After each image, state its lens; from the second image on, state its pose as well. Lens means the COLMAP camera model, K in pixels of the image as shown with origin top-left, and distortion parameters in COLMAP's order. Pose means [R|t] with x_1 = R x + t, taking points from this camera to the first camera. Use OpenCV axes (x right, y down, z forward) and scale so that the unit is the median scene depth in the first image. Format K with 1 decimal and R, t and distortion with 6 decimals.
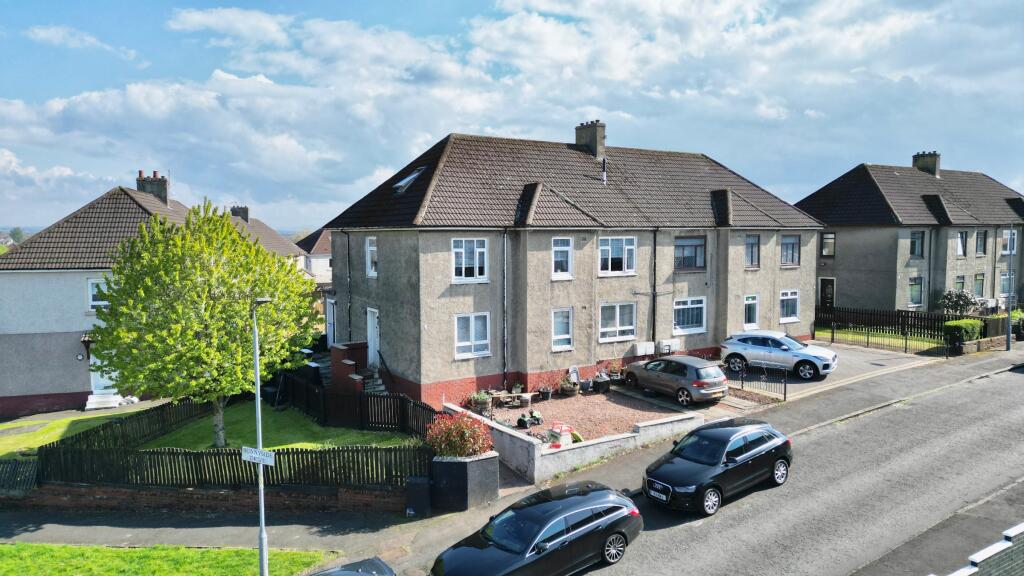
lens RADIAL K [[713.4, 0, 512.0], [0, 713.4, 288.0], [0, 0, 1]] dist [0.106252, -0.002116]
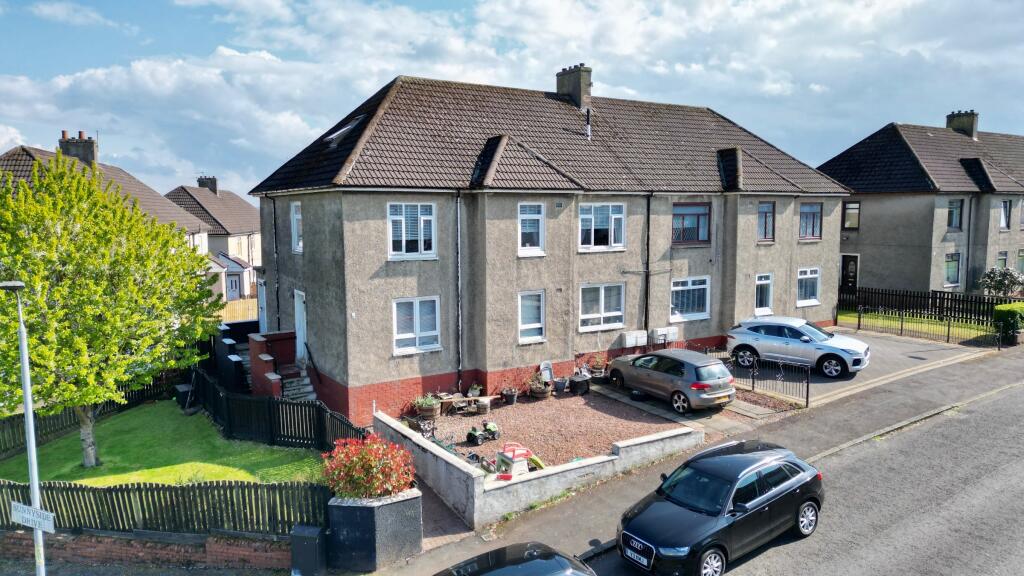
lens RADIAL K [[700.6, 0, 512.0], [0, 700.6, 288.0], [0, 0, 1]] dist [0.076639, 0.001629]
pose [[0.999914, 0.000686, -0.013110, 0.055266], [-0.000269, 0.999493, 0.031827, -0.000103], [0.013125, -0.031821, 0.999407, 0.194263]]
